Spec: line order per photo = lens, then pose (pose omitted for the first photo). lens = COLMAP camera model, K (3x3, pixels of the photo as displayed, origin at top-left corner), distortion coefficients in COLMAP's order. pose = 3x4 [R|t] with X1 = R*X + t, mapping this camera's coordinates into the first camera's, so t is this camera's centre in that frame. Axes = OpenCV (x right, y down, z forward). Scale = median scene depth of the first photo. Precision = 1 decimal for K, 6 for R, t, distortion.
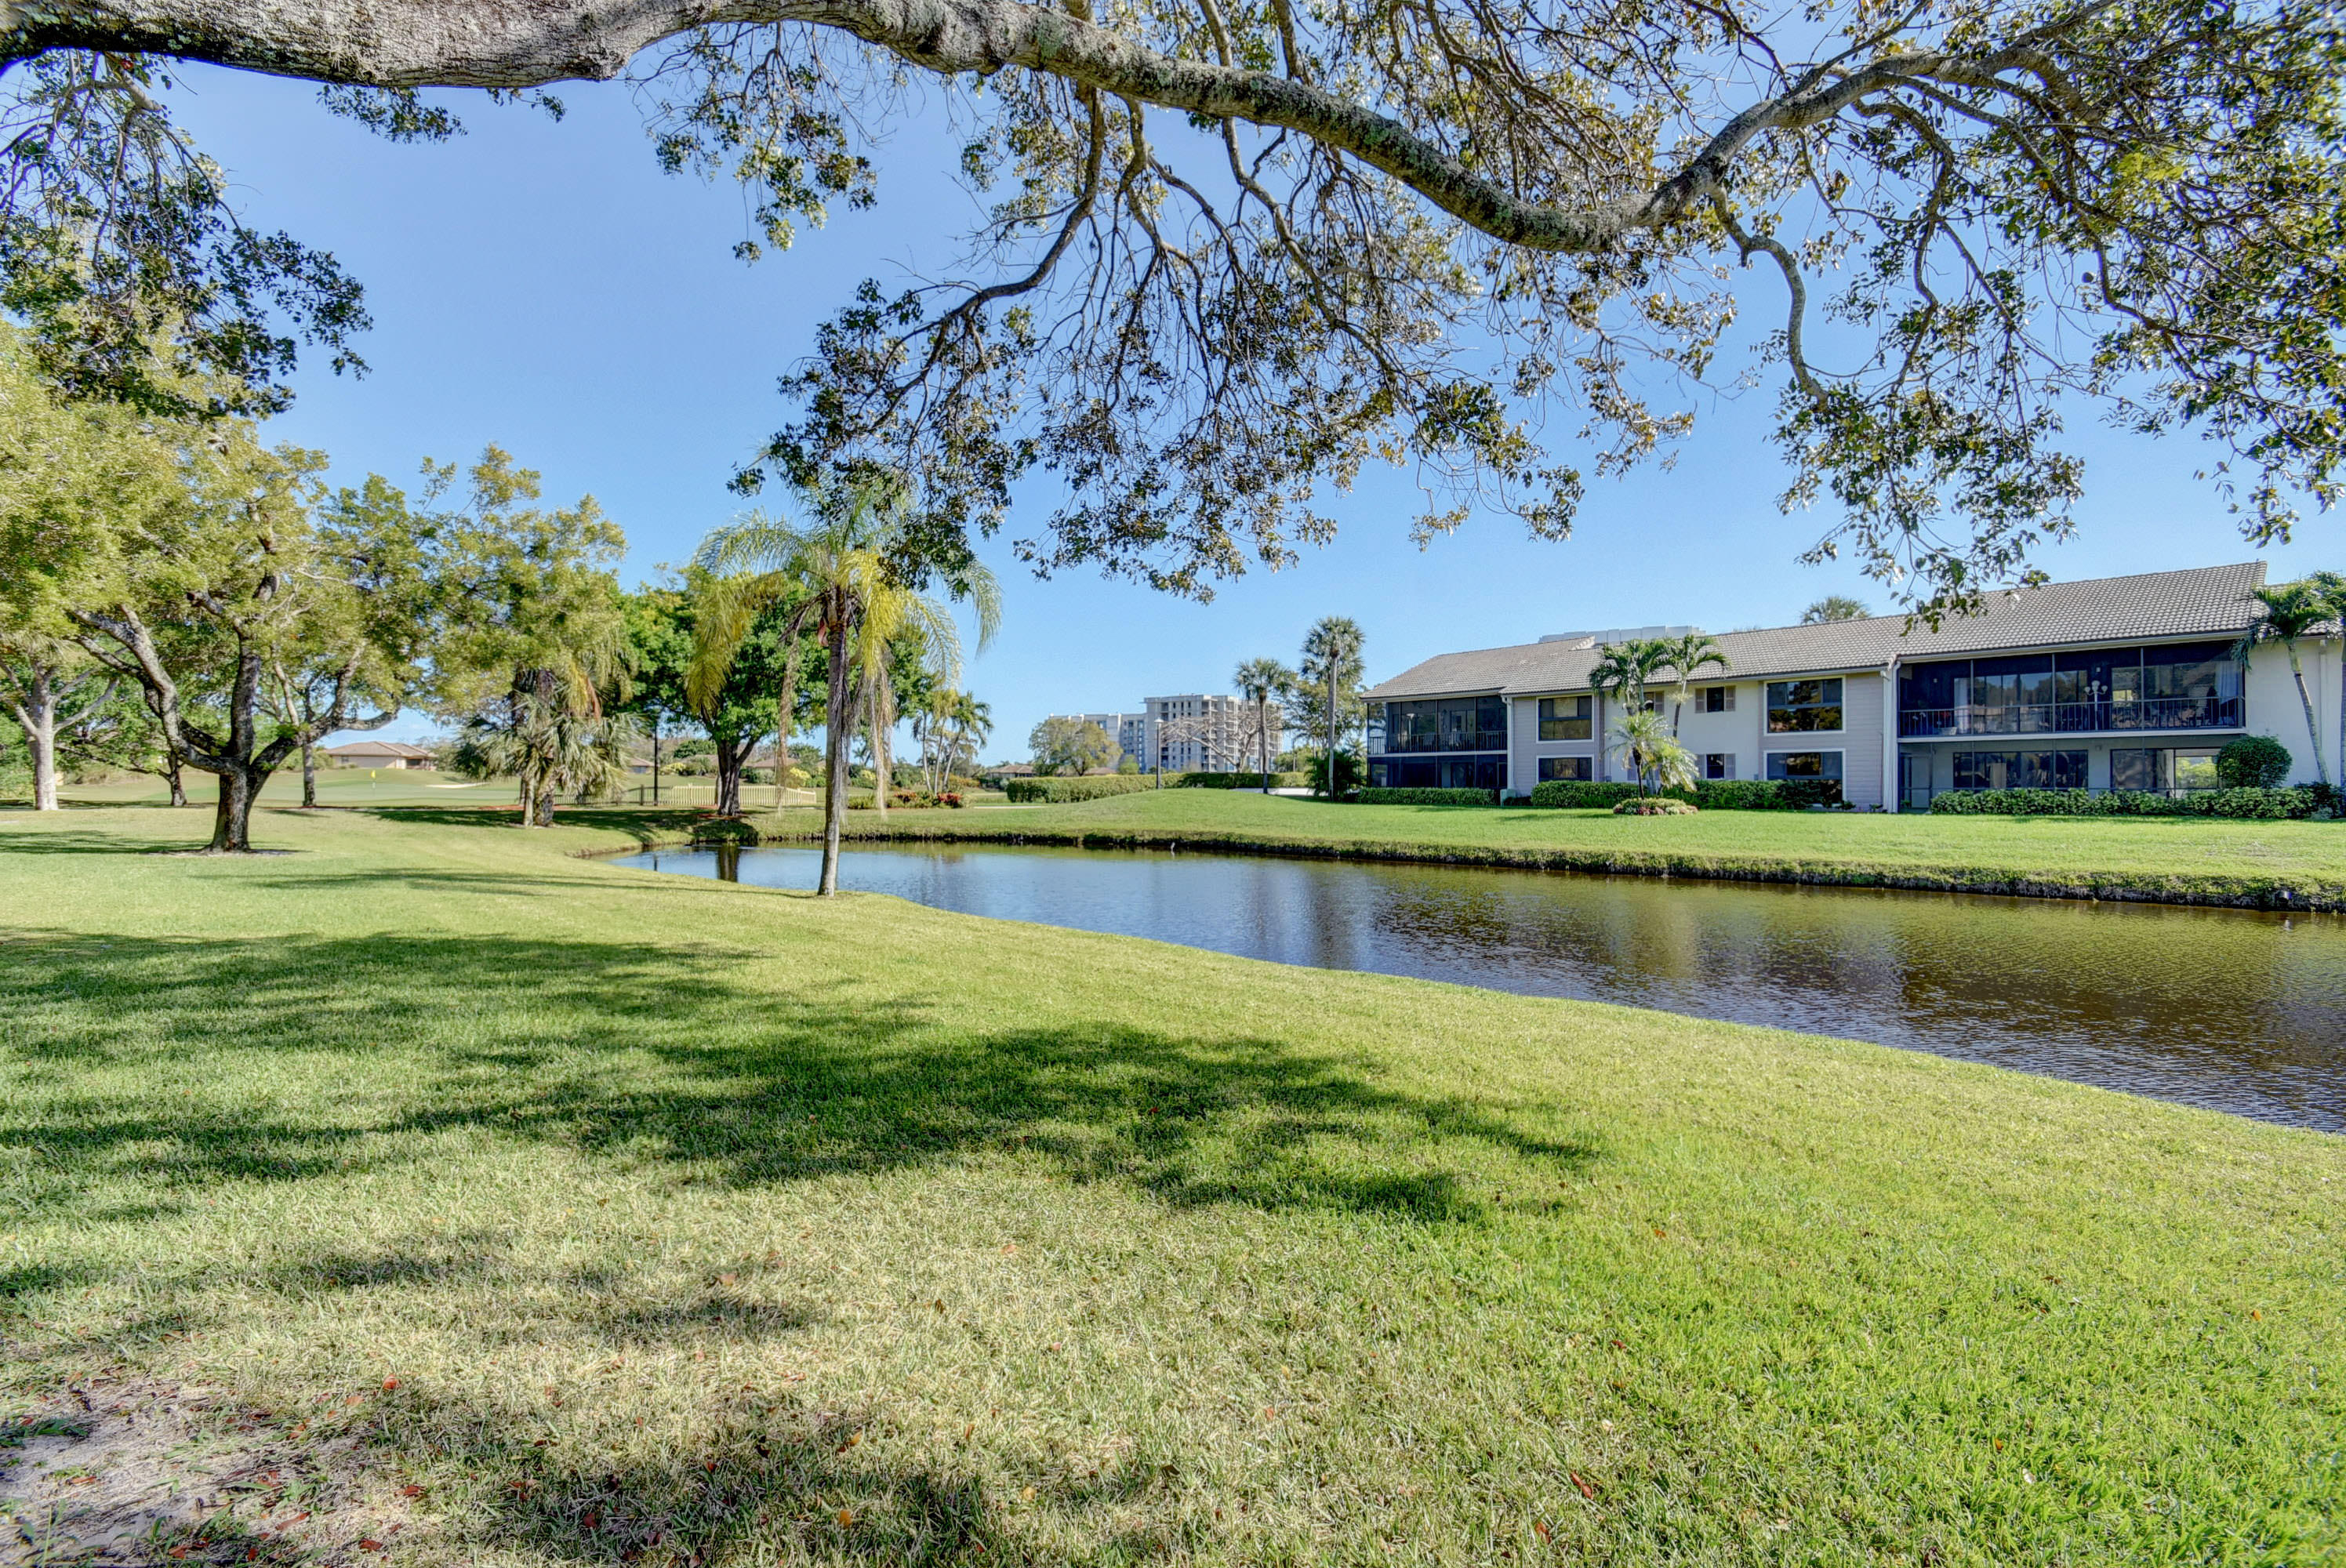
lens RADIAL K [[1029.4, 0, 1158.3], [0, 1029.4, 784.8], [0, 0, 1]] dist [0.004616, -0.011741]
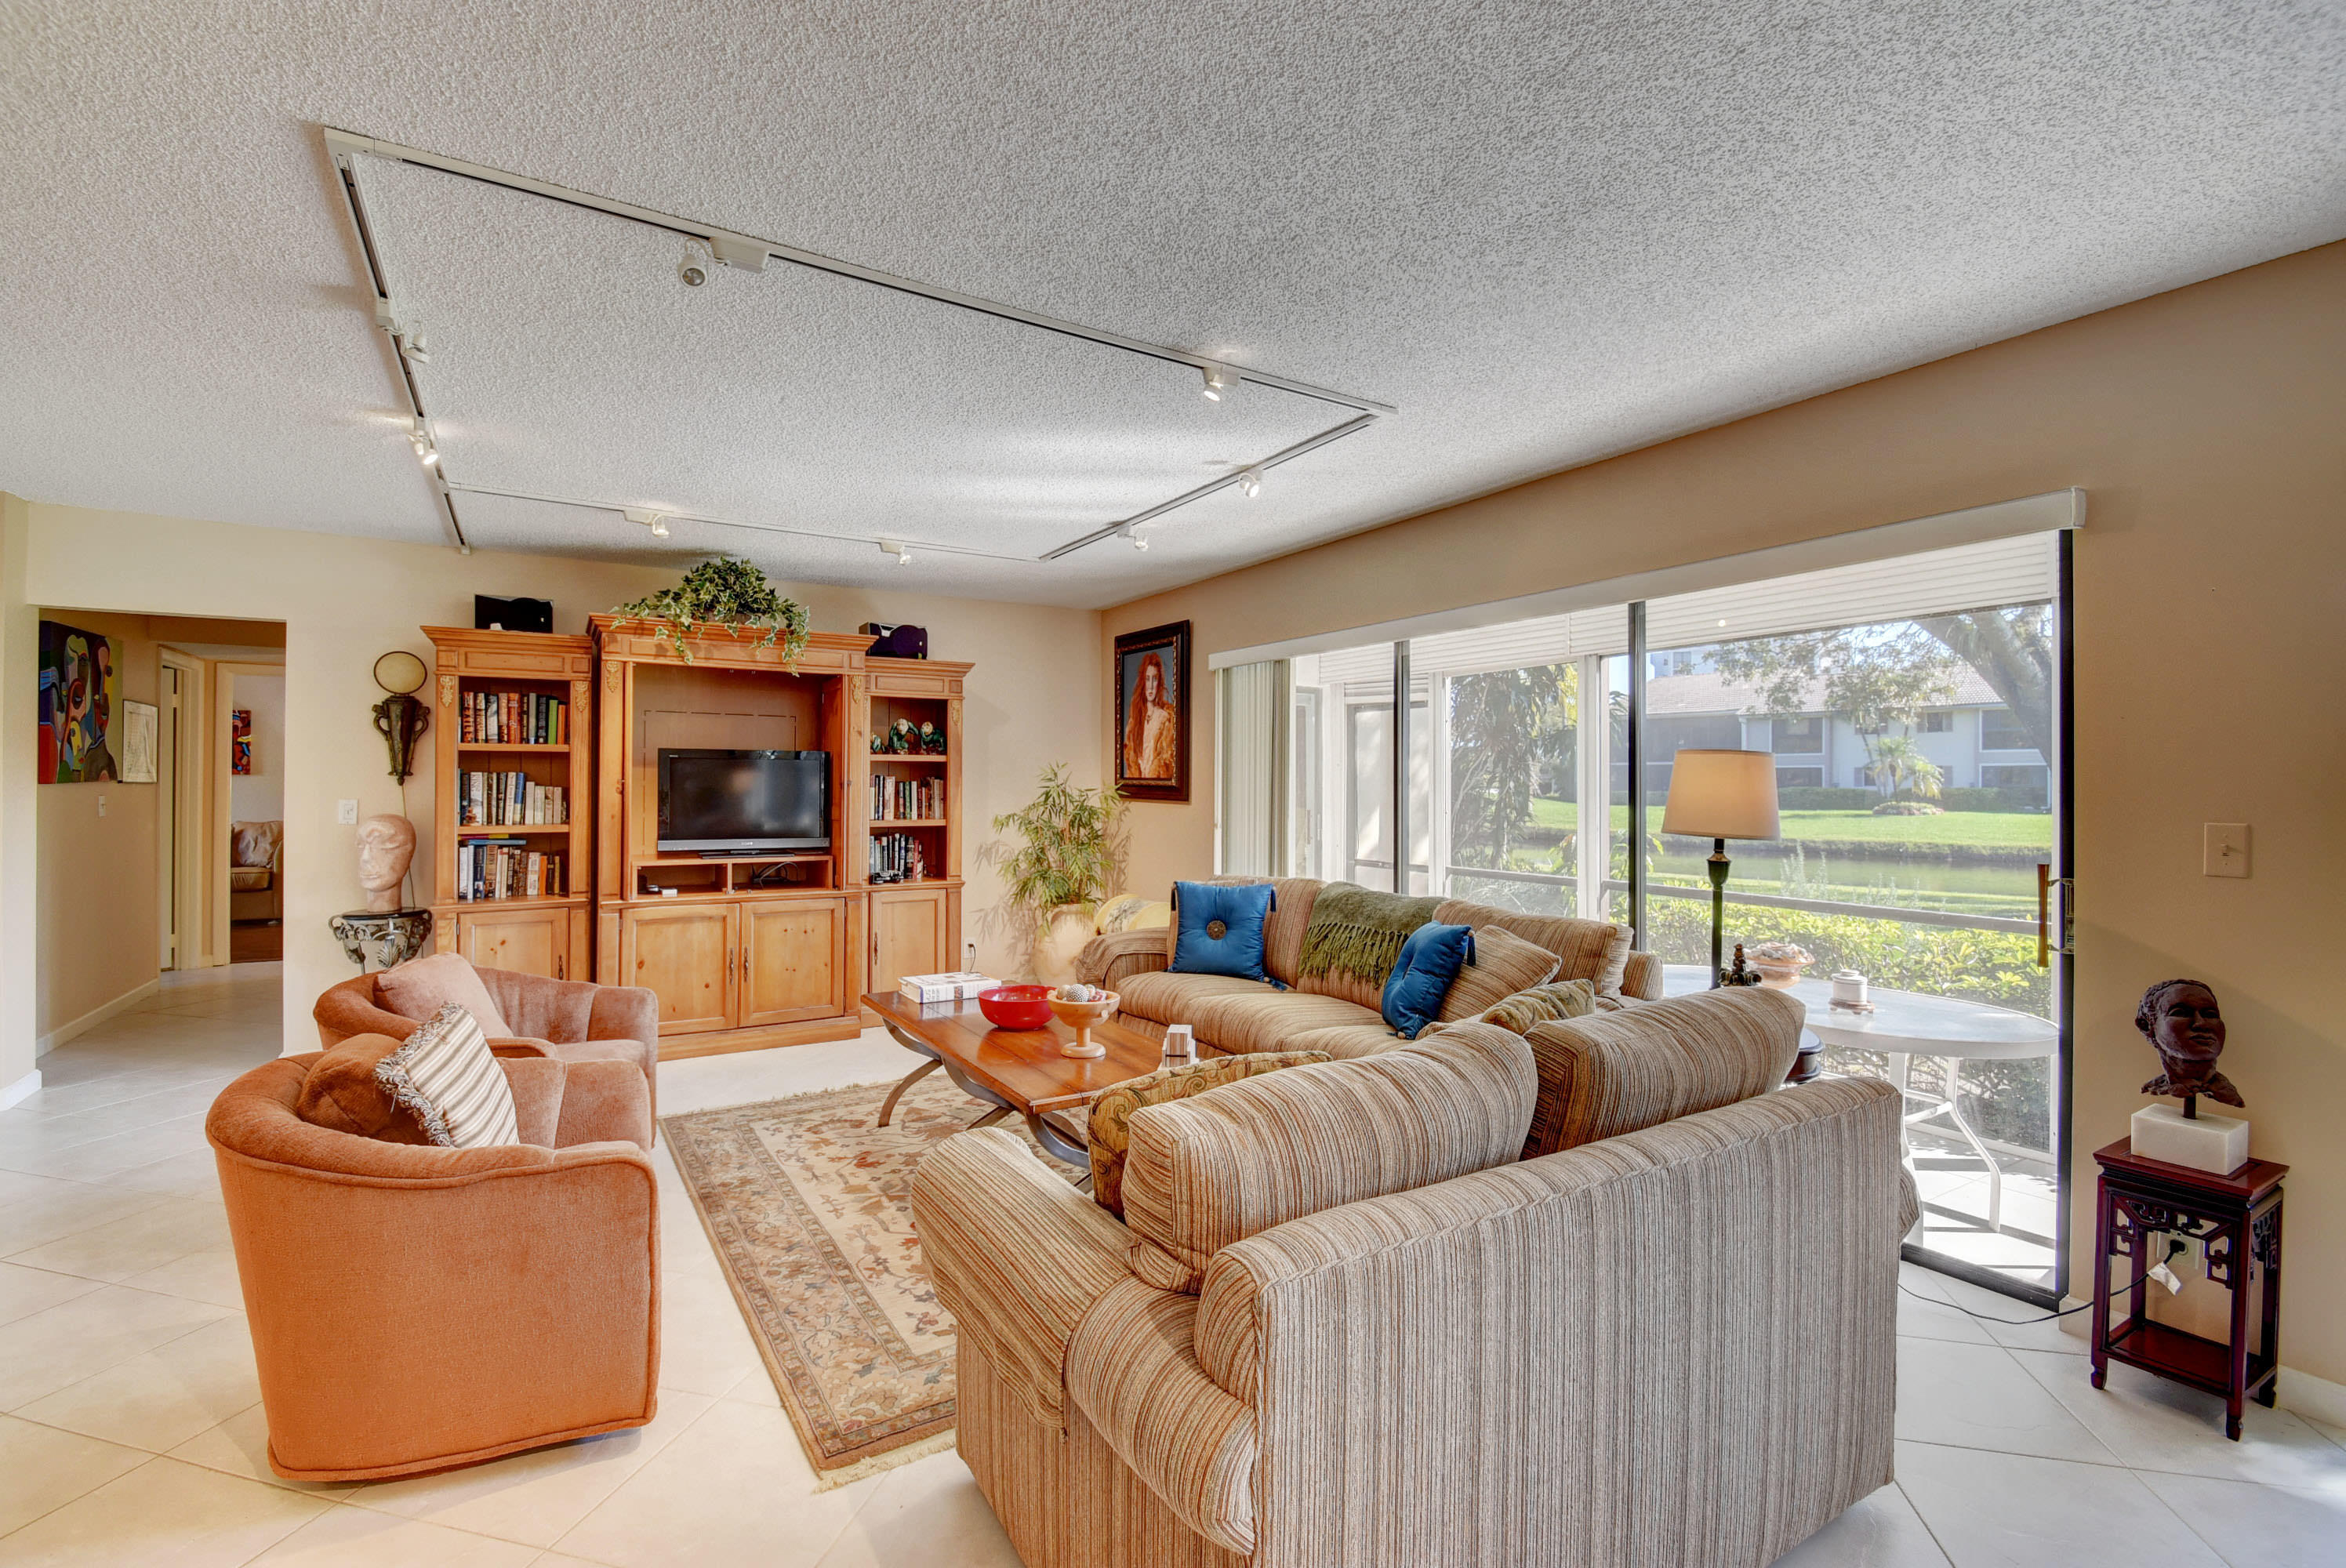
lens RADIAL K [[1029.4, 0, 1170.7], [0, 1029.4, 780.0], [0, 0, 1]] dist [0.004616, -0.011741]
pose [[0.999309, 0.000101, -0.037155, -0.457673], [-0.000107, 1.000000, -0.000139, -0.016819], [0.037155, 0.000143, 0.999309, -0.382694]]
